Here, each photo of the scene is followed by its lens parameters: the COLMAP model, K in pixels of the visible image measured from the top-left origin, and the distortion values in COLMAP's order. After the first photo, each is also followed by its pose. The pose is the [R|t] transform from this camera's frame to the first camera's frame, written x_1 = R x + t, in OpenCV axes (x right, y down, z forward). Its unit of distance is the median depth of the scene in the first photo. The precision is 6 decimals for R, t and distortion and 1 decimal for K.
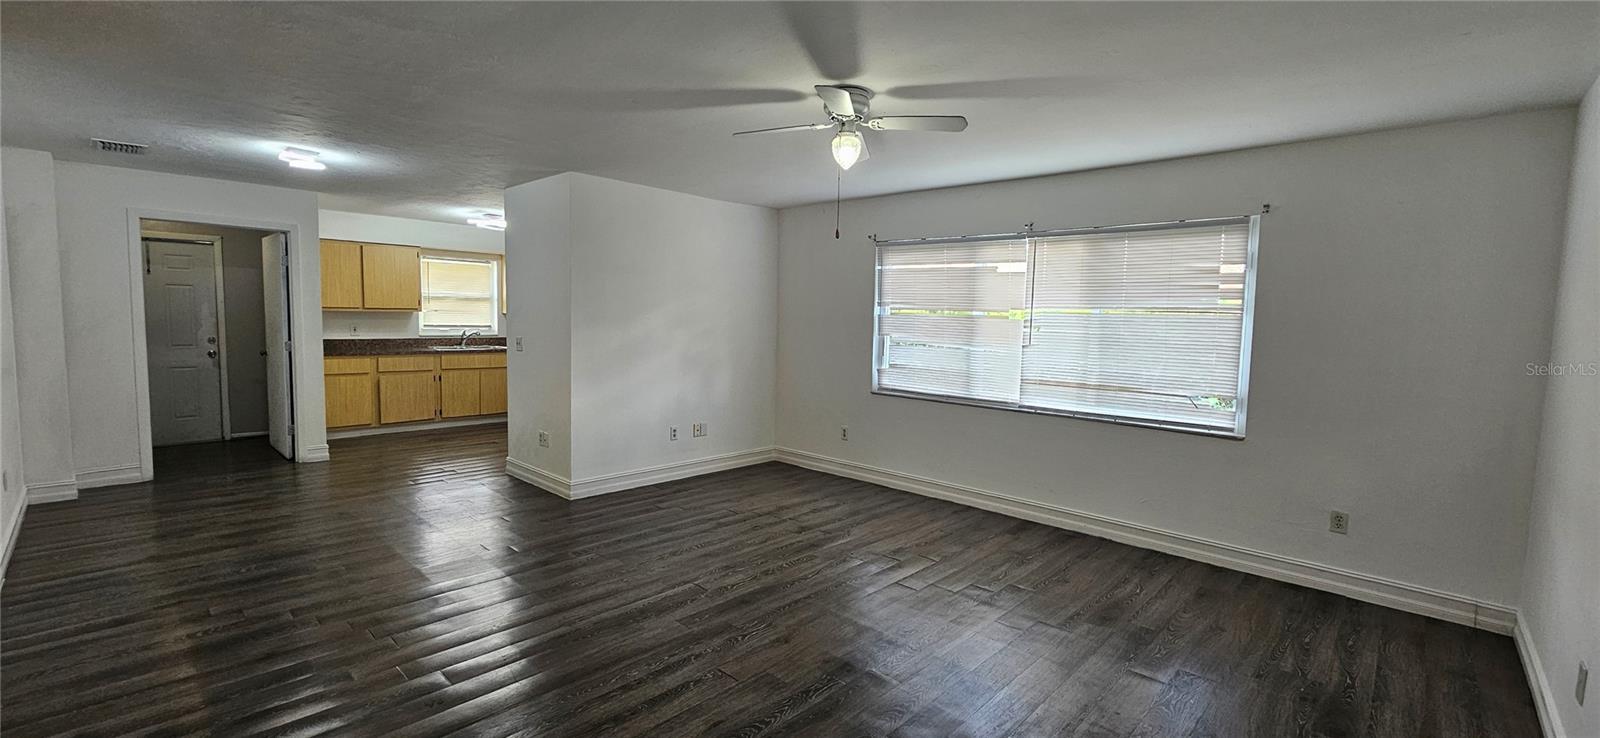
lens RADIAL K [[651.9, 0, 802.6], [0, 651.9, 370.5], [0, 0, 1]] dist [-0.007710, 0.000787]
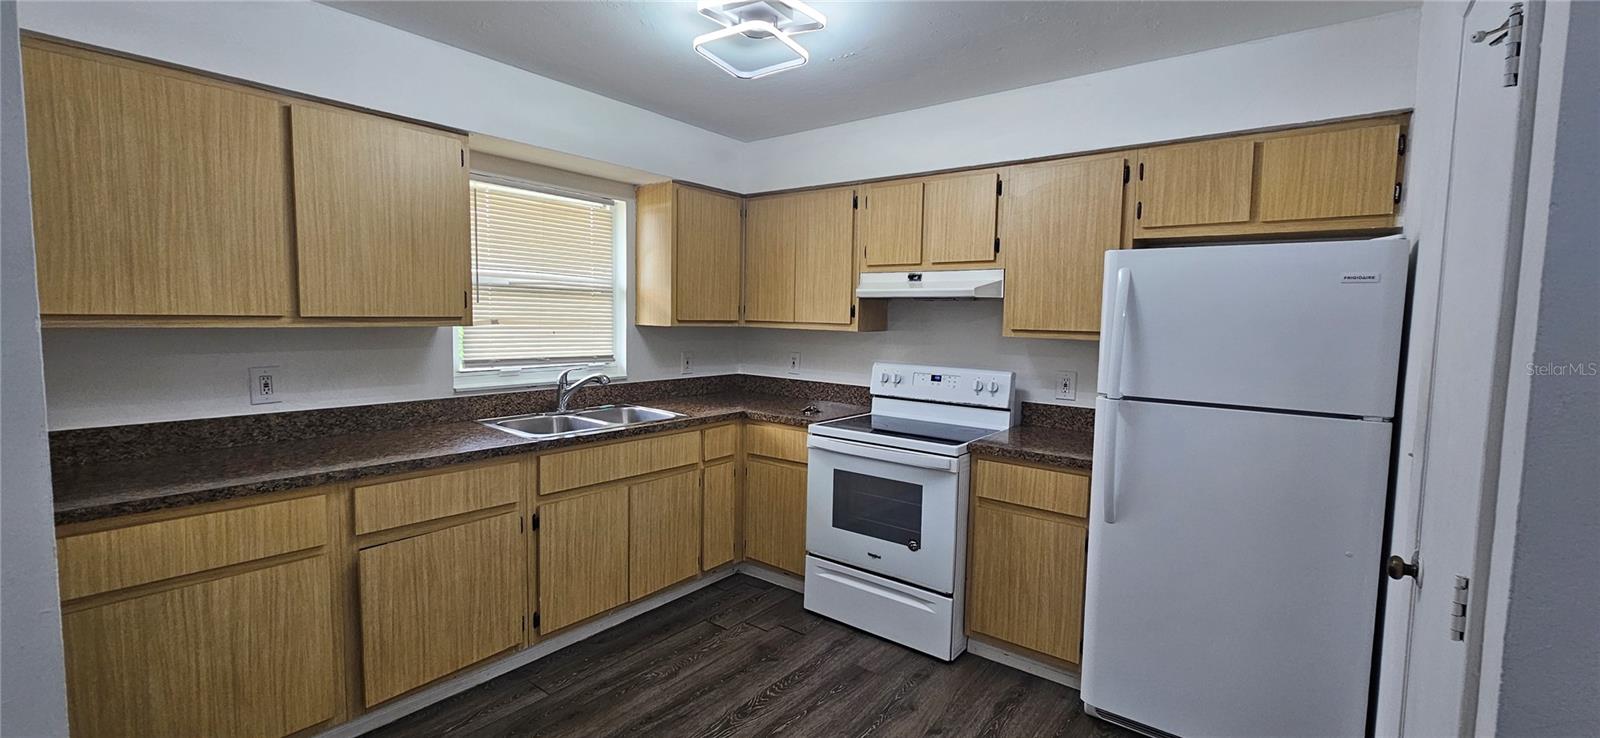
lens RADIAL K [[651.9, 0, 804.2], [0, 651.9, 369.3], [0, 0, 1]] dist [-0.007710, 0.000787]
pose [[0.994751, -0.007699, 0.102035, -0.446851], [0.007433, 0.999968, 0.002987, -0.067587], [-0.102055, -0.002213, 0.994776, 0.640057]]
